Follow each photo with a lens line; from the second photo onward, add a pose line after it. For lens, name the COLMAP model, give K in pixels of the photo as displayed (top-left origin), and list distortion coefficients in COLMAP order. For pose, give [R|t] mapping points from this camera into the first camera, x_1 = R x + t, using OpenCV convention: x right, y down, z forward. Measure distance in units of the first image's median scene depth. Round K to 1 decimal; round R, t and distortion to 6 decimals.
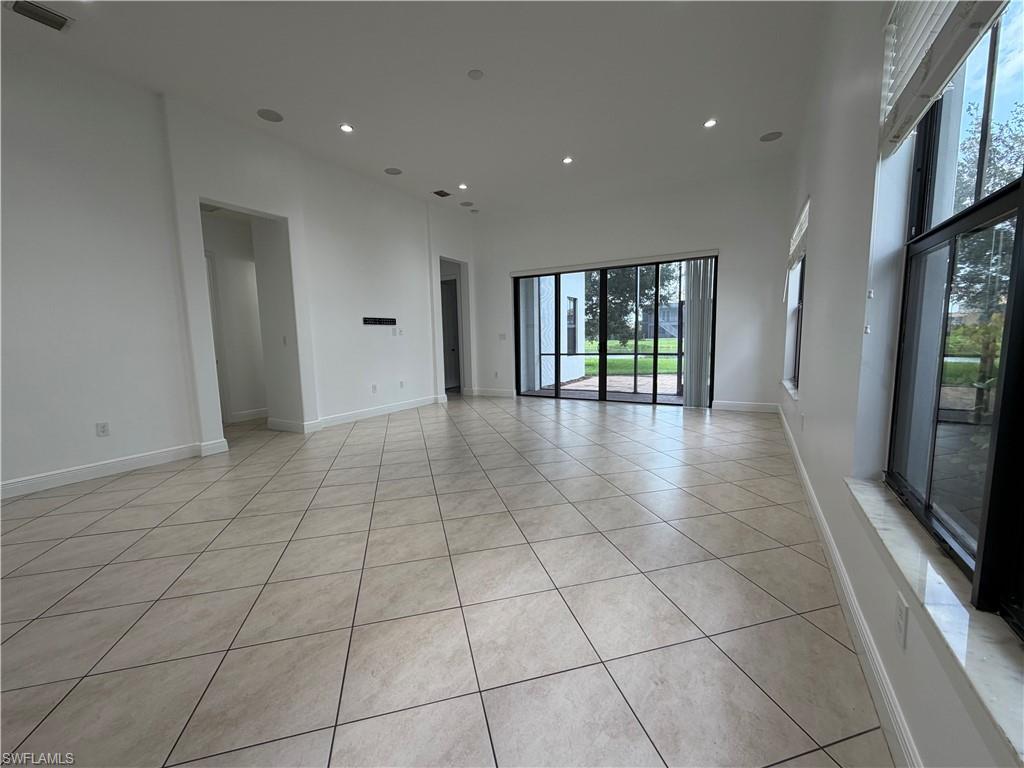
lens RADIAL K [[408.4, 0, 510.8], [0, 408.4, 384.3], [0, 0, 1]] dist [-0.000877, 0.000564]
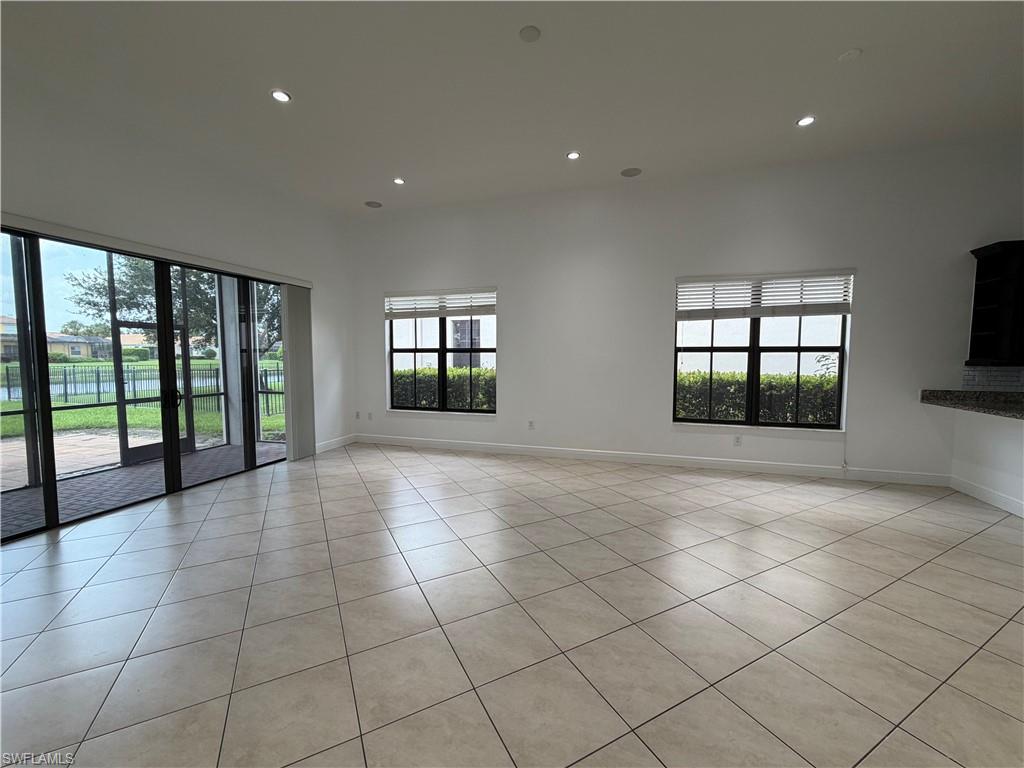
lens RADIAL K [[408.4, 0, 513.5], [0, 408.4, 378.7], [0, 0, 1]] dist [-0.000877, 0.000564]
pose [[-0.225766, -0.033644, 0.973600, -0.432727], [0.114372, 0.991577, 0.060786, -0.097462], [-0.967444, 0.125076, -0.220017, 0.663094]]
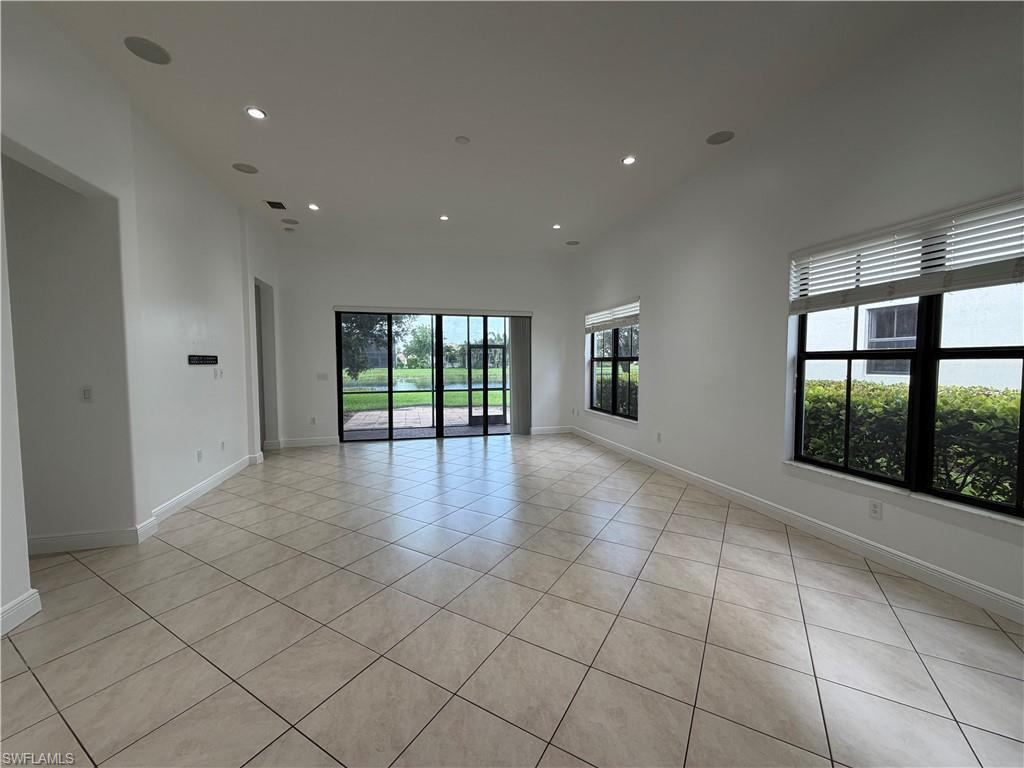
lens RADIAL K [[408.4, 0, 510.7], [0, 408.4, 382.9], [0, 0, 1]] dist [-0.000877, 0.000564]
pose [[0.714000, -0.017264, 0.699932, -0.388893], [0.068473, 0.996625, -0.045267, -0.040377], [-0.696789, 0.080248, 0.712773, 0.109867]]
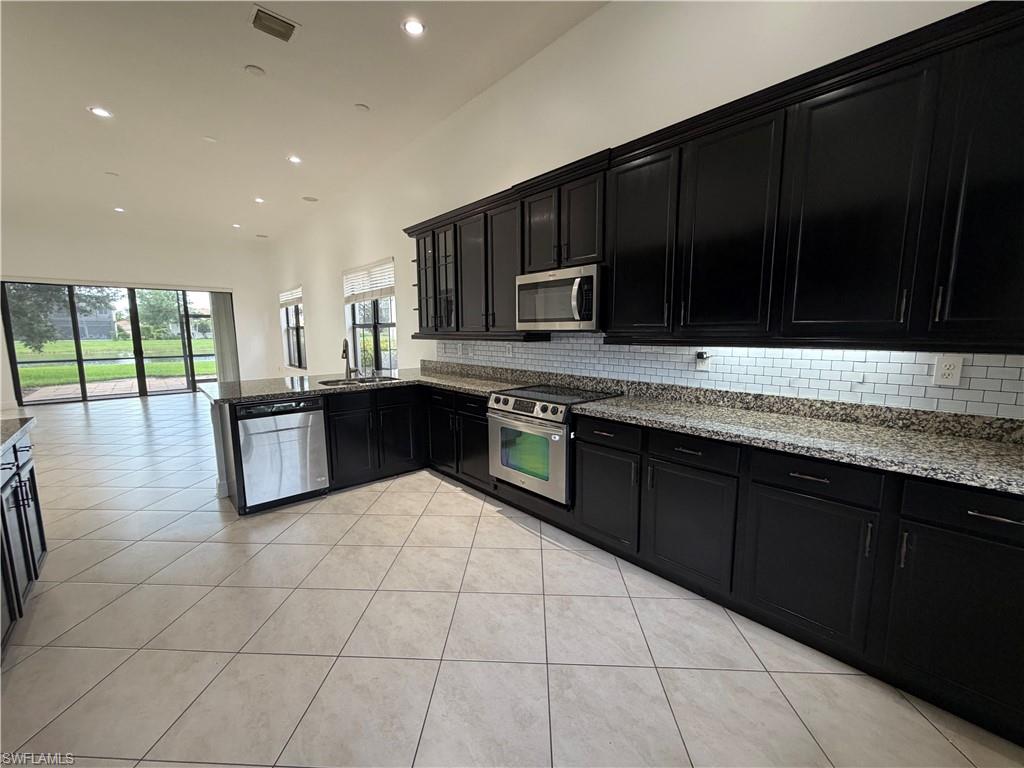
lens RADIAL K [[408.4, 0, 514.0], [0, 408.4, 382.7], [0, 0, 1]] dist [-0.000877, 0.000564]
pose [[0.298914, -0.101609, 0.948855, -0.610745], [0.107643, 0.991559, 0.072272, 0.033888], [-0.948190, 0.080535, 0.307328, -0.438907]]
